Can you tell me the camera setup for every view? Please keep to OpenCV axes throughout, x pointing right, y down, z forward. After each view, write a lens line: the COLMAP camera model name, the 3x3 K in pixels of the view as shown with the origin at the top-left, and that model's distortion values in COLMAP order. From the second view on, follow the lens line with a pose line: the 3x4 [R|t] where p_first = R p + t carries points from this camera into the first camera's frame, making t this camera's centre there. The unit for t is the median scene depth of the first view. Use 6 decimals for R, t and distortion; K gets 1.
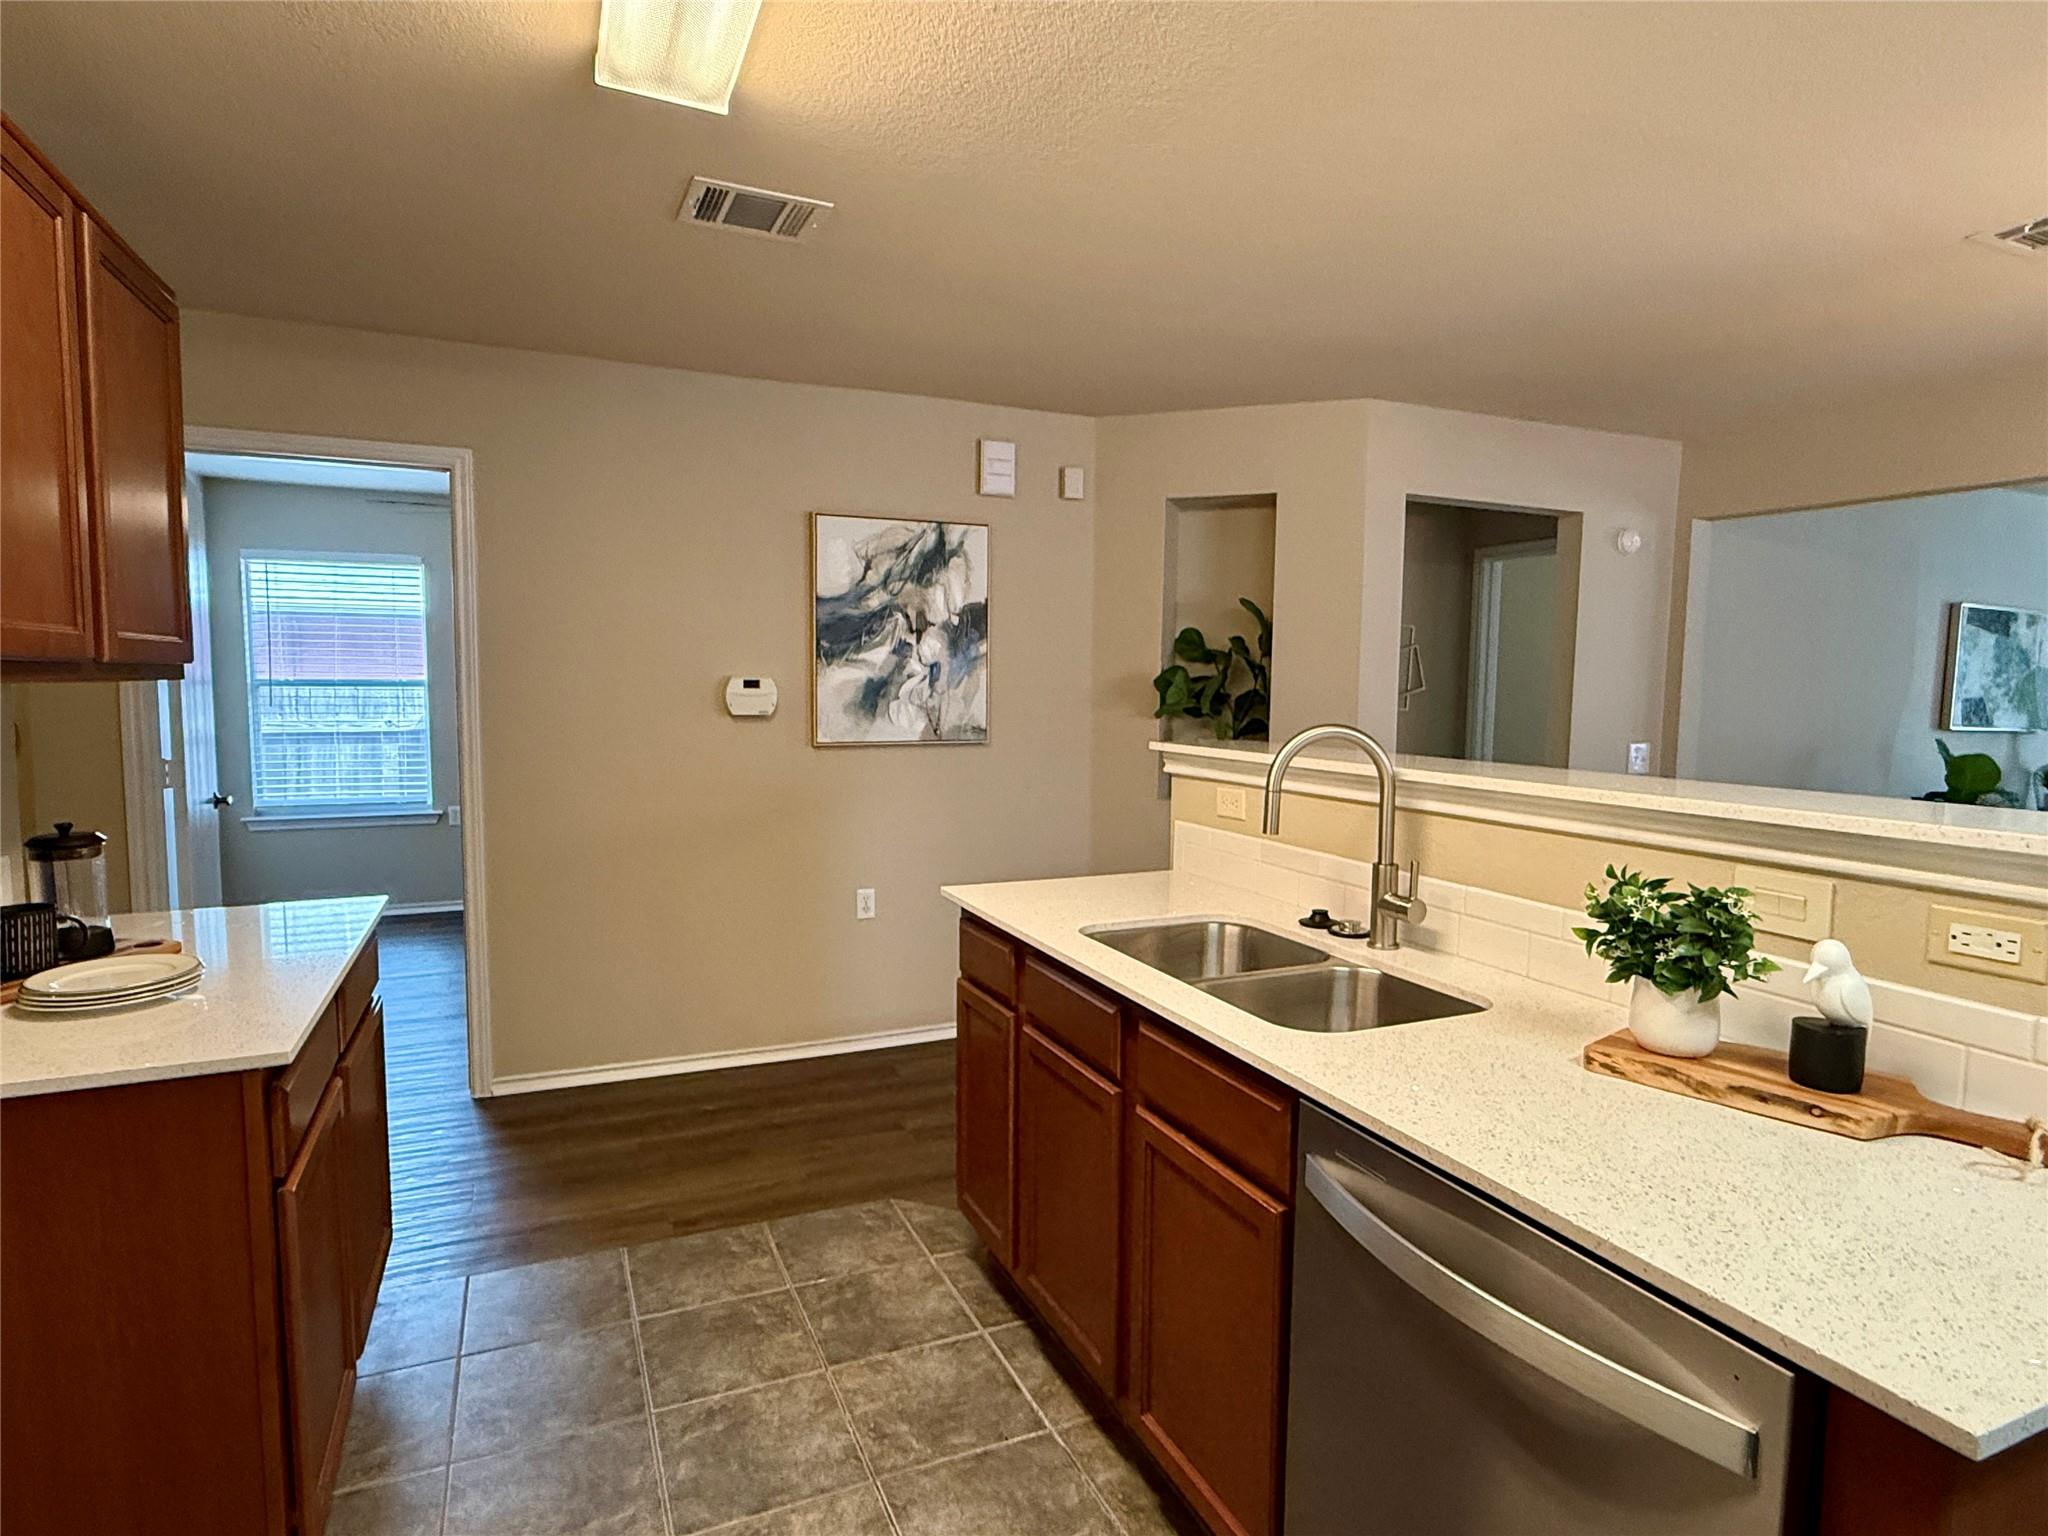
lens RADIAL K [[1101.4, 0, 1026.6], [0, 1101.4, 766.4], [0, 0, 1]] dist [0.000706, 0.001427]
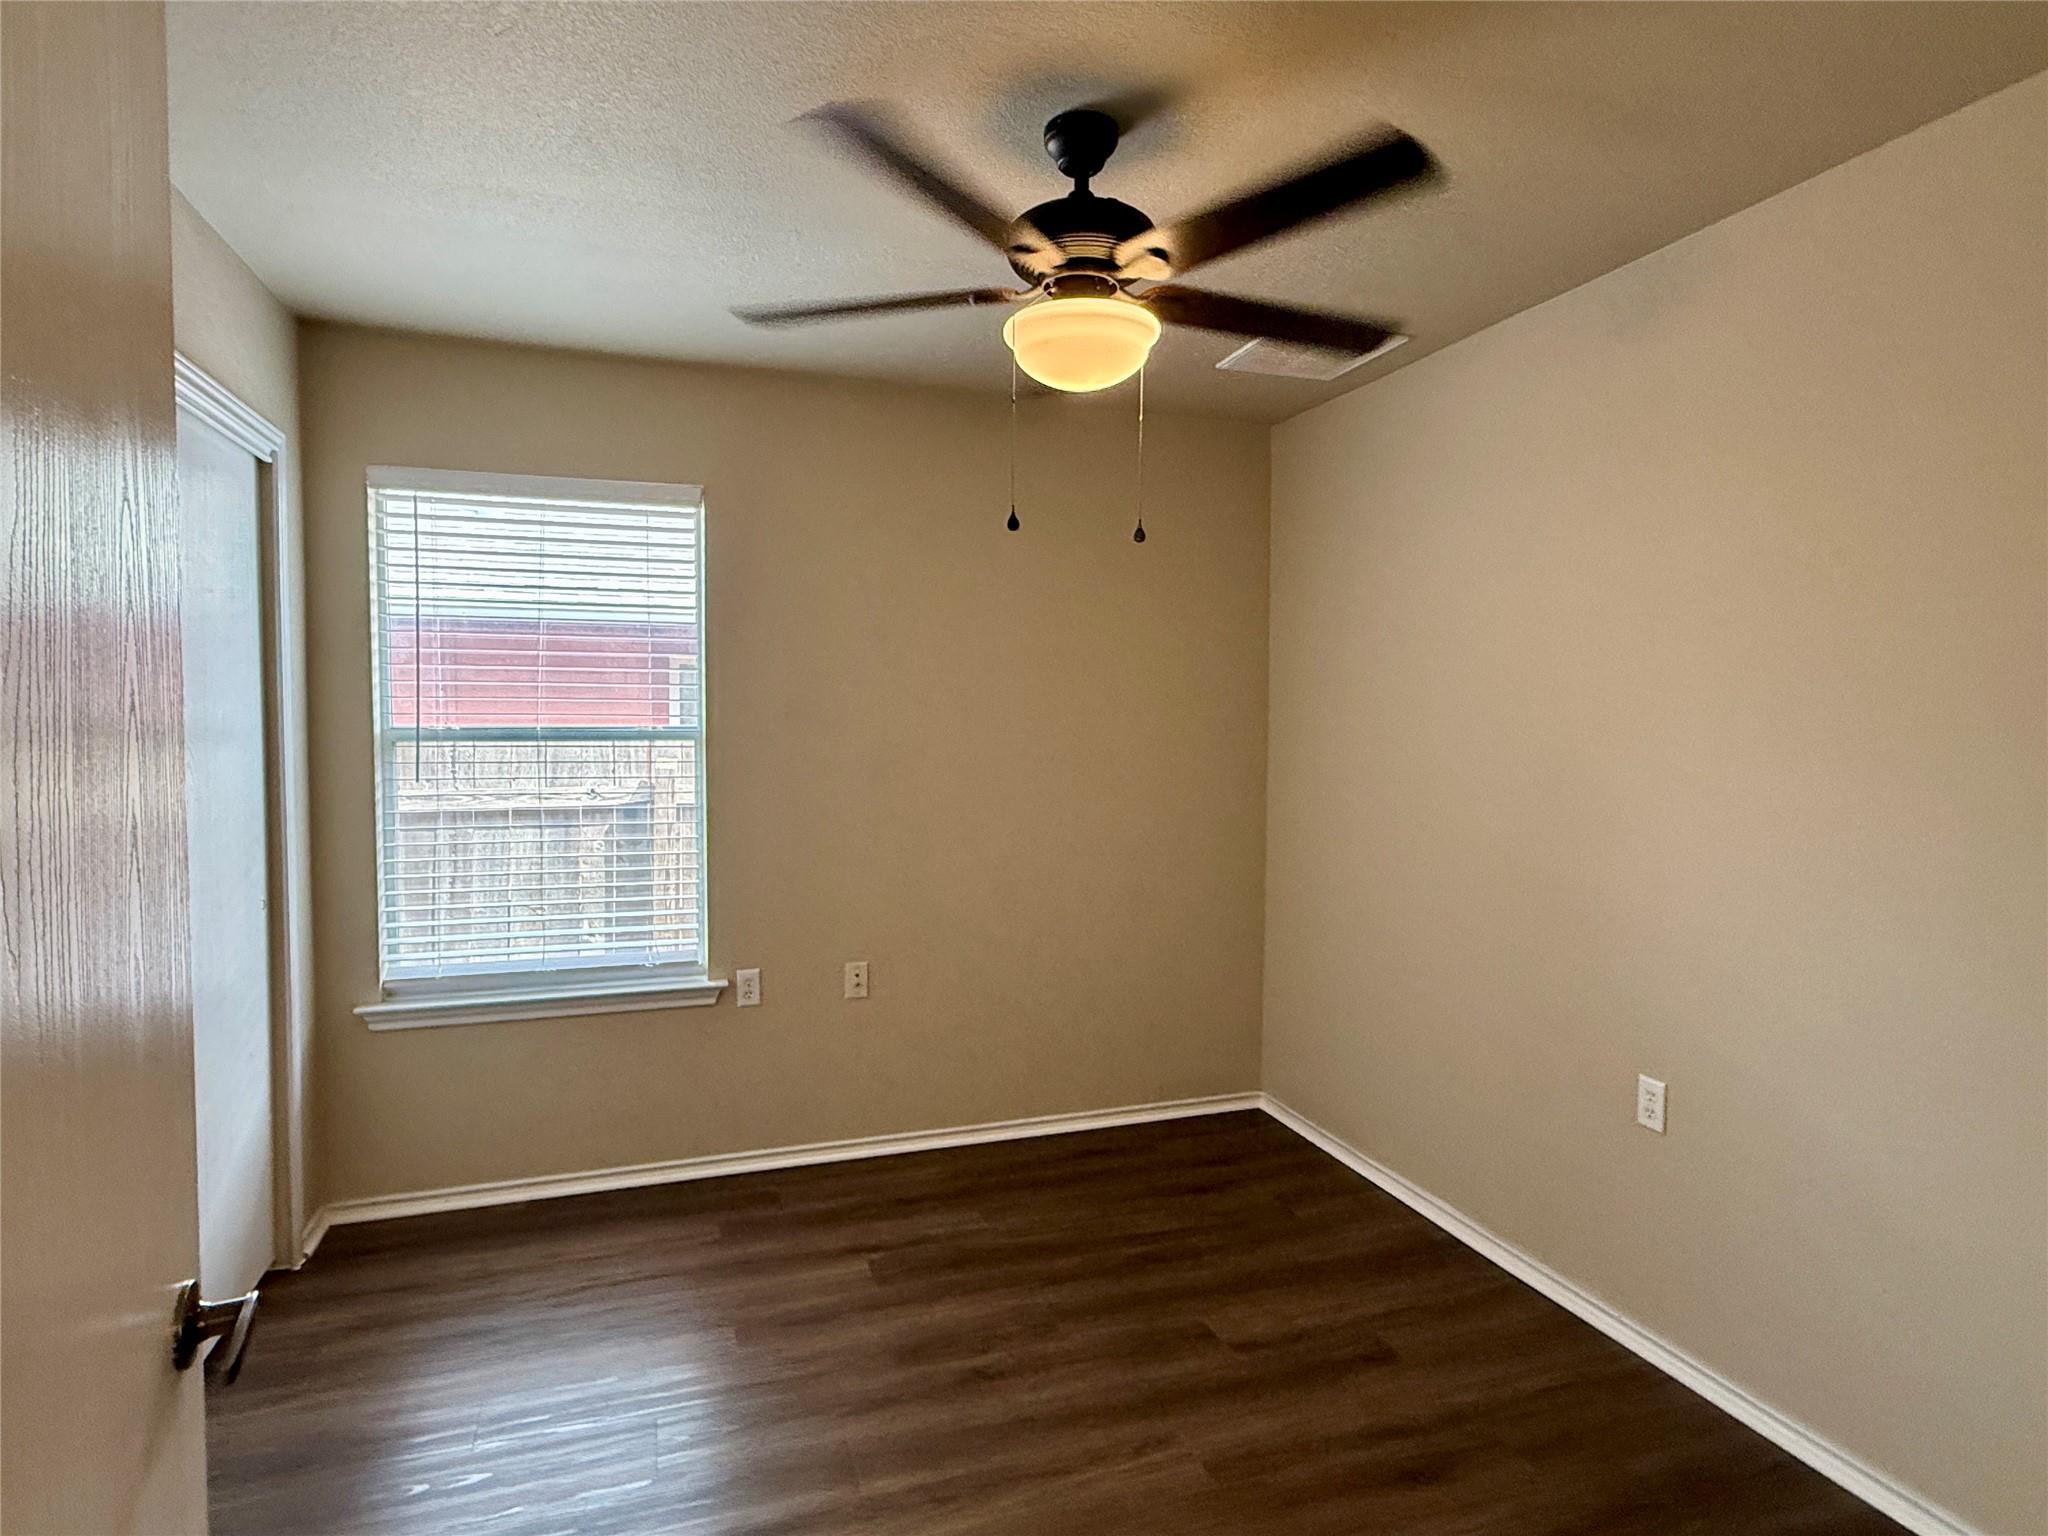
lens RADIAL K [[1101.4, 0, 1018.9], [0, 1101.4, 757.6], [0, 0, 1]] dist [0.000706, 0.001427]
pose [[0.995399, -0.002686, -0.095779, -0.349392], [-0.001296, 0.999138, -0.041494, -0.042829], [0.095808, 0.041428, 0.994537, 0.504267]]
